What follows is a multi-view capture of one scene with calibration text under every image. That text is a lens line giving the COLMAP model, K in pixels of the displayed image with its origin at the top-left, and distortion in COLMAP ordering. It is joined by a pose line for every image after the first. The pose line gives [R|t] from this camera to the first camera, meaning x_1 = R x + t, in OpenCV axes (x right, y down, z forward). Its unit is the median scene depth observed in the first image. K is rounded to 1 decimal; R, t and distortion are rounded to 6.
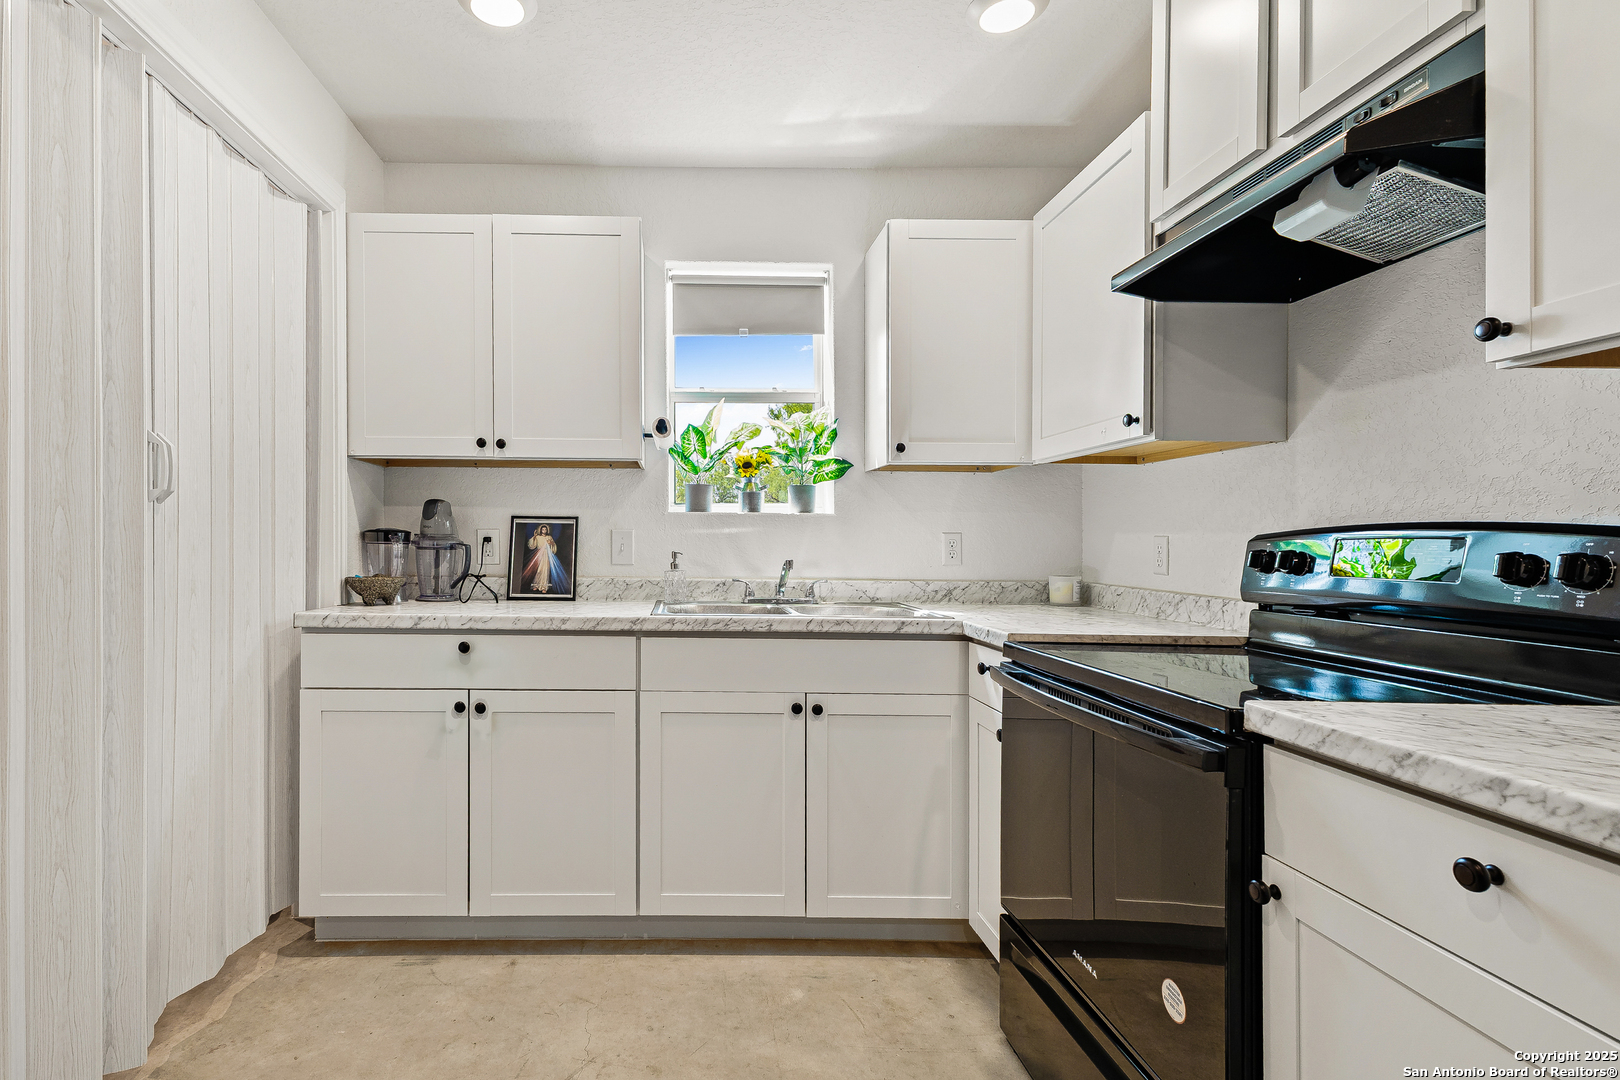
lens RADIAL K [[1003.3, 0, 809.8], [0, 1003.3, 558.5], [0, 0, 1]] dist [0.042665, 0.000447]
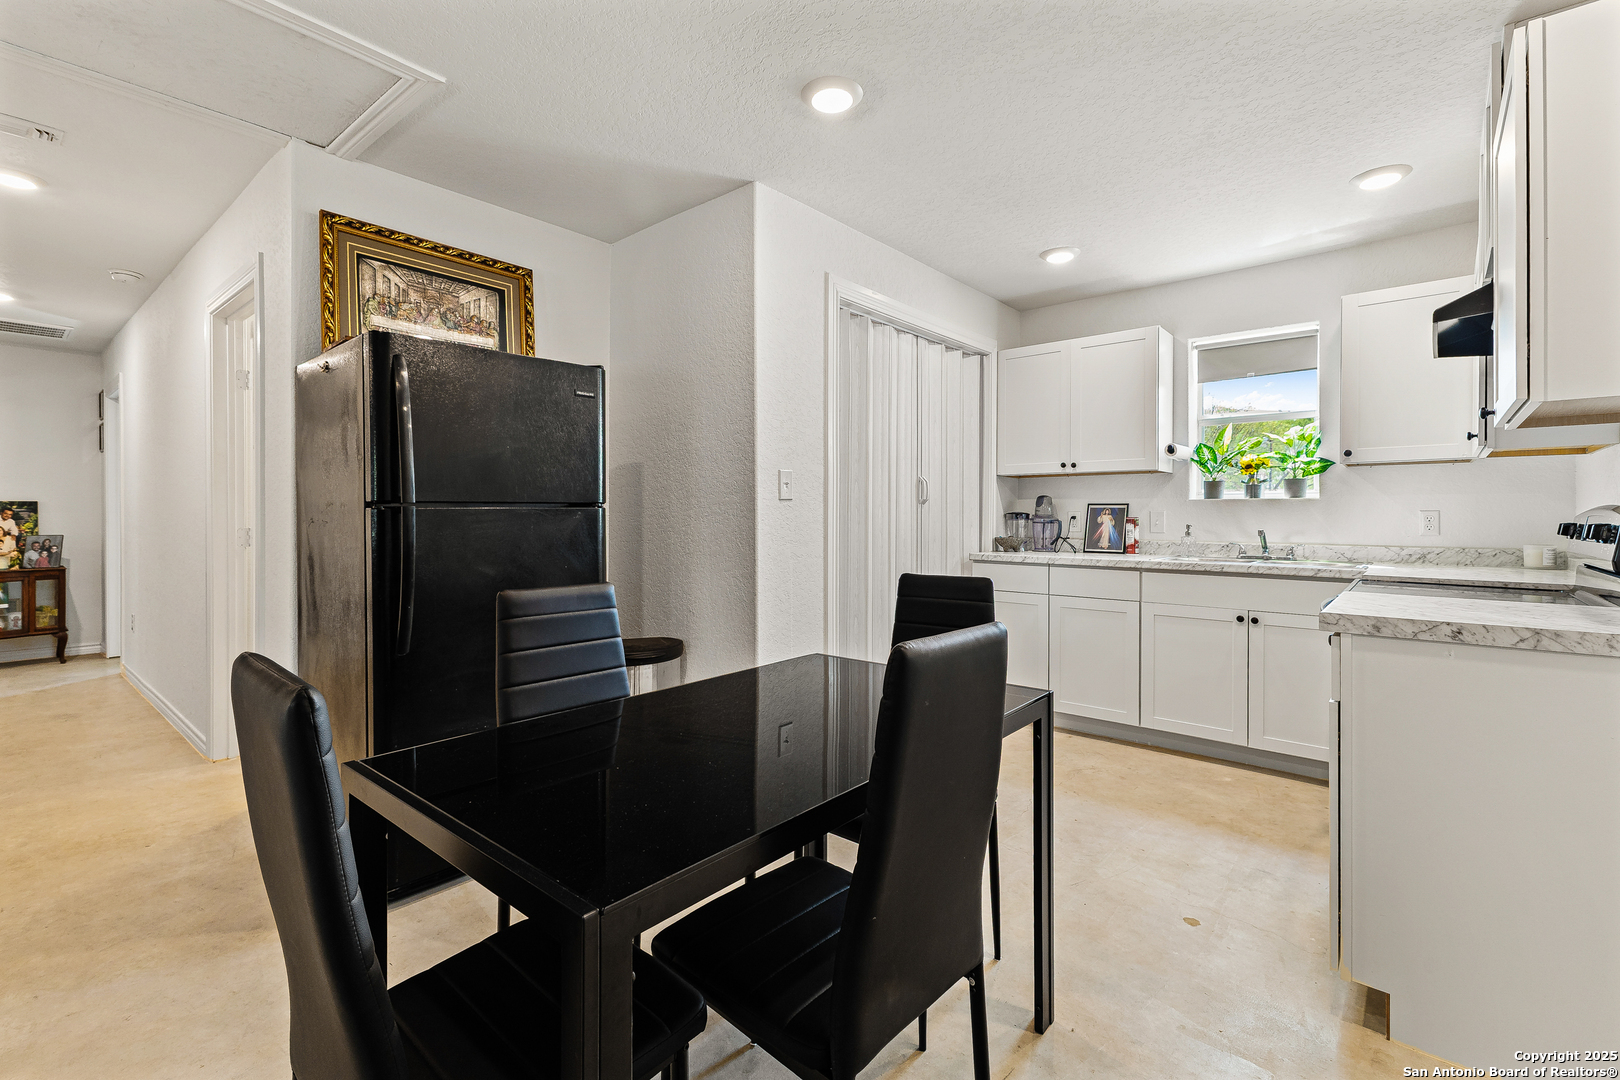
lens RADIAL K [[740.8, 0, 805.6], [0, 740.8, 529.5], [0, 0, 1]] dist [-0.000418, -0.000469]
pose [[0.756527, 0.005926, -0.653935, 0.177754], [-0.007376, 0.999973, 0.000529, 0.004819], [0.653921, 0.004423, 0.756550, -0.288142]]
